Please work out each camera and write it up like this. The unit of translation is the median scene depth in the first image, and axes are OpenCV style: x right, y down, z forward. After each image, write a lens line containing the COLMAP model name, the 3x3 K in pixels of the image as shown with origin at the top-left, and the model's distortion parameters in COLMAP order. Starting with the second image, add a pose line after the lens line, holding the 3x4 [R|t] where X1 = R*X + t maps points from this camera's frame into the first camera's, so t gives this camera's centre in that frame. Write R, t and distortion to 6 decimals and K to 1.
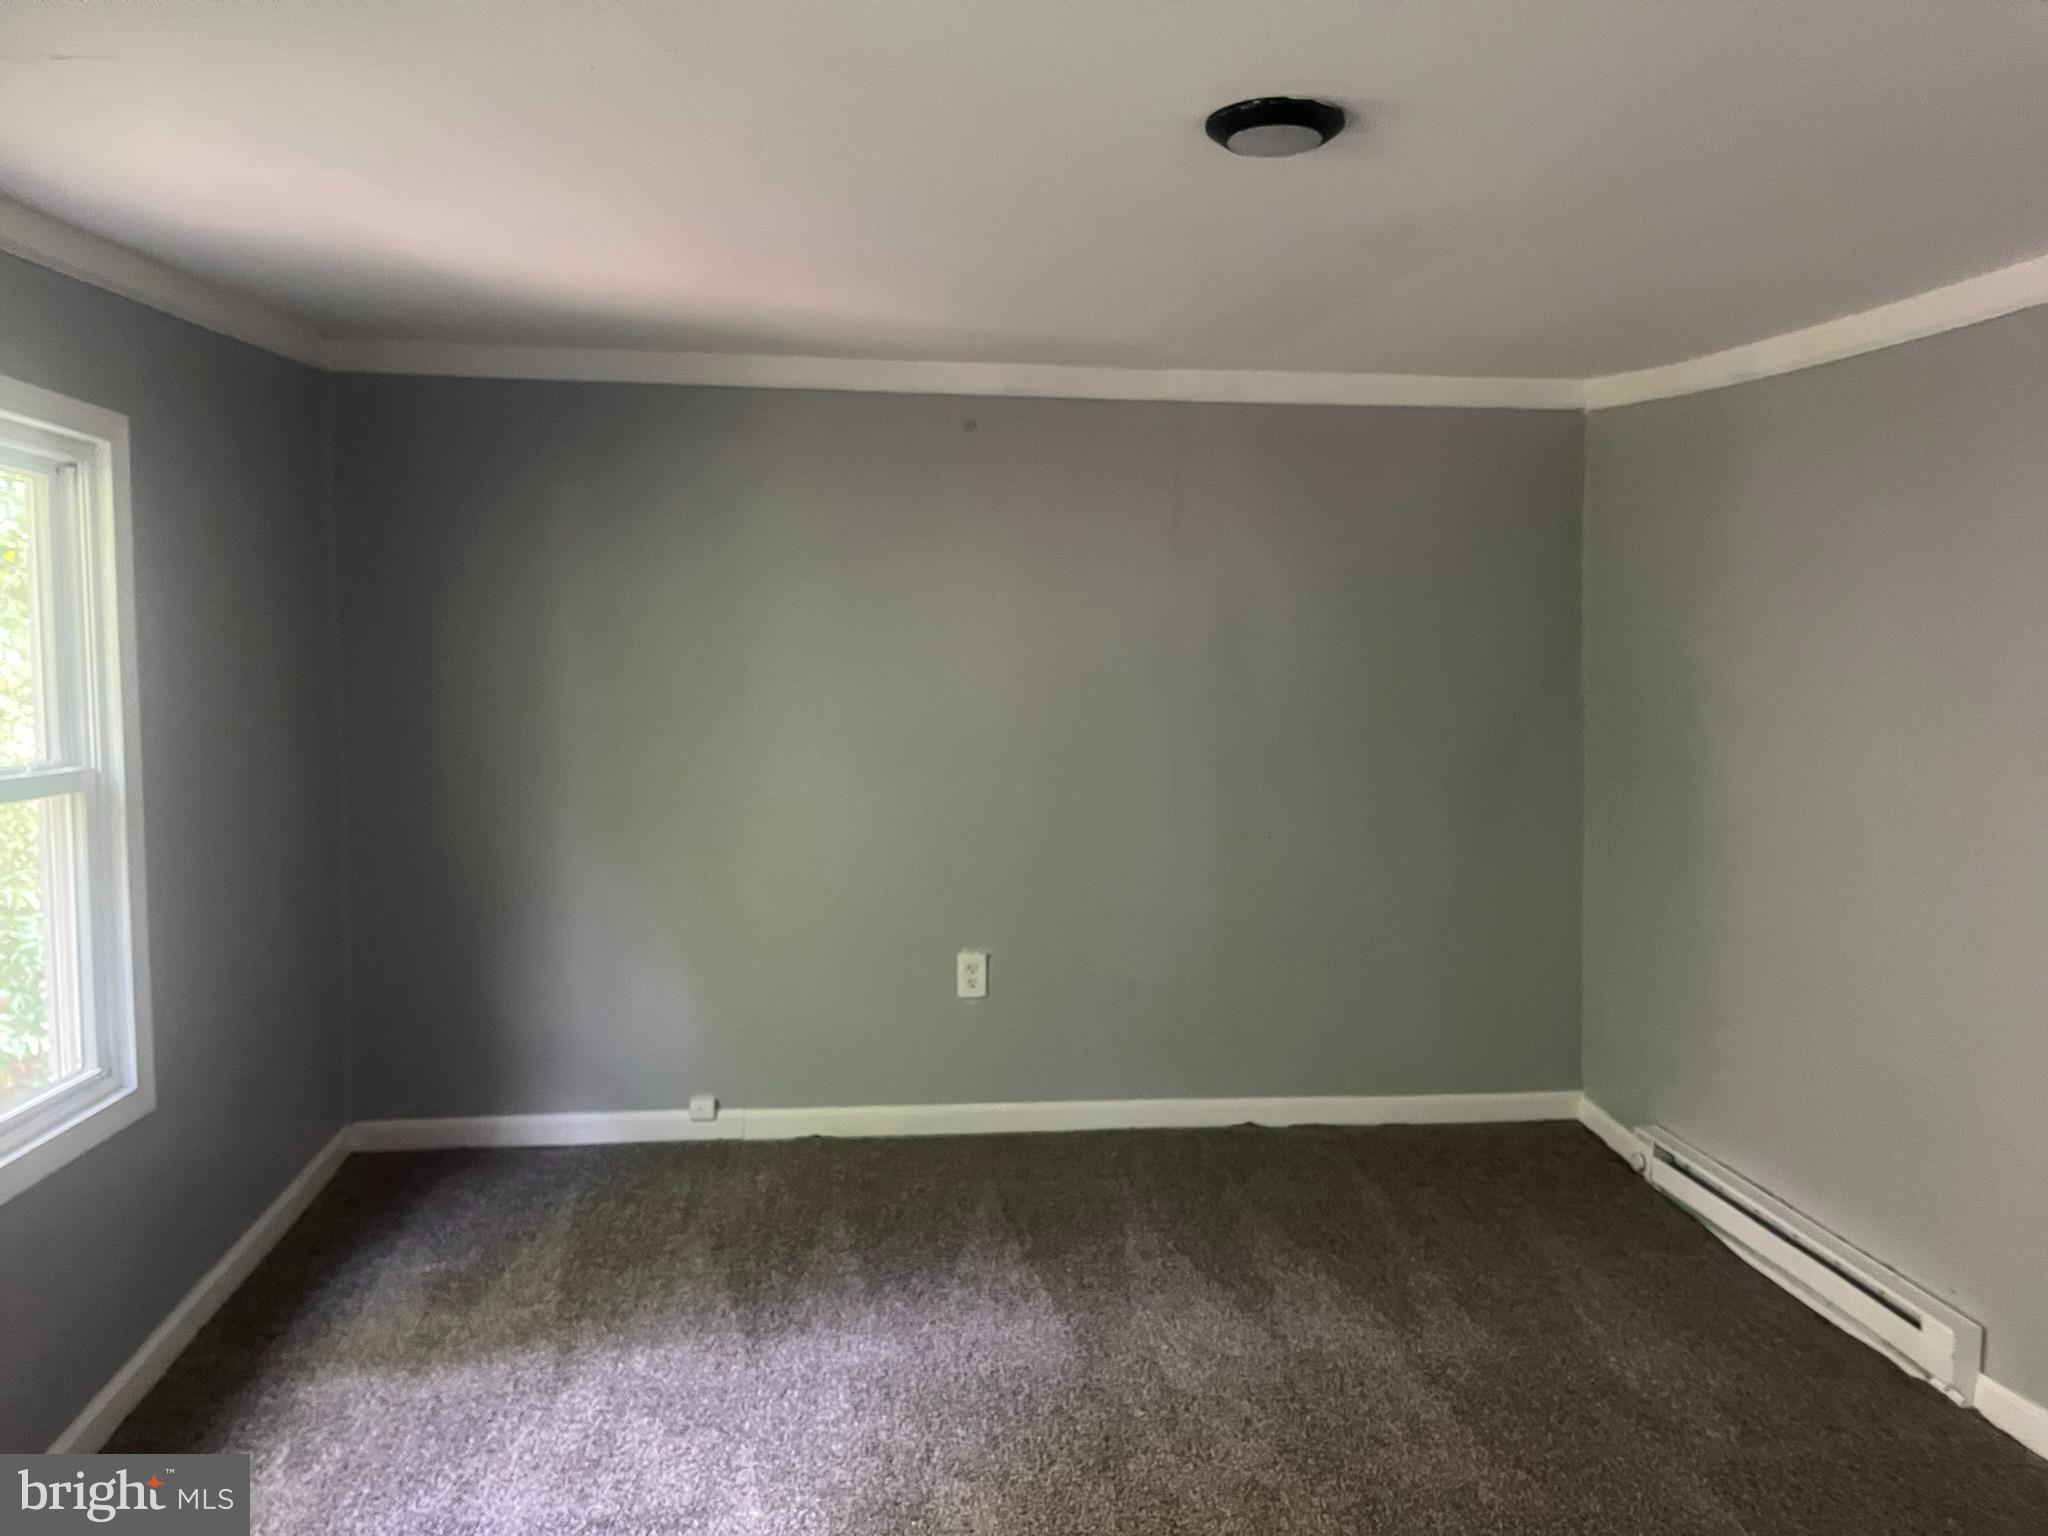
lens RADIAL K [[1553.4, 0, 1023.0], [0, 1553.4, 760.2], [0, 0, 1]] dist [0.056370, -0.074147]
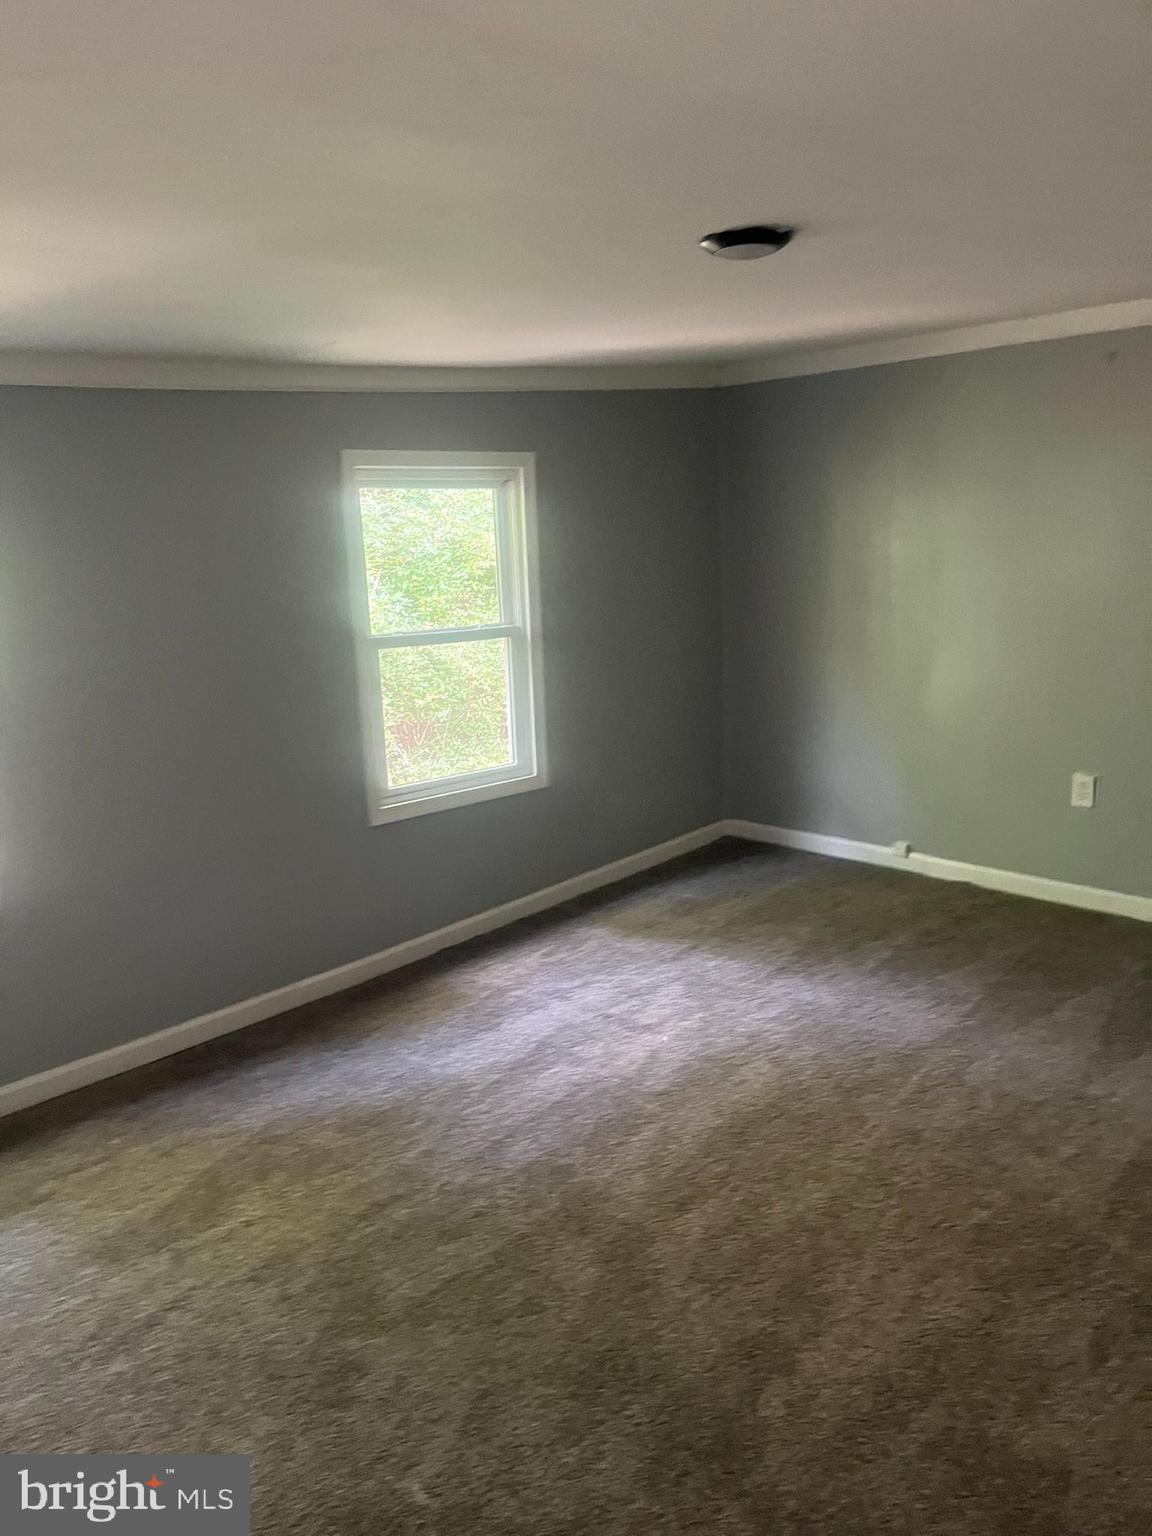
lens RADIAL K [[1165.0, 0, 579.4], [0, 1165.0, 774.3], [0, 0, 1]] dist [0.056370, -0.074147]
pose [[0.608268, 0.135974, -0.781998, 0.611940], [-0.004871, 0.985838, 0.167629, -0.052007], [0.793716, -0.098154, 0.600317, 0.074639]]
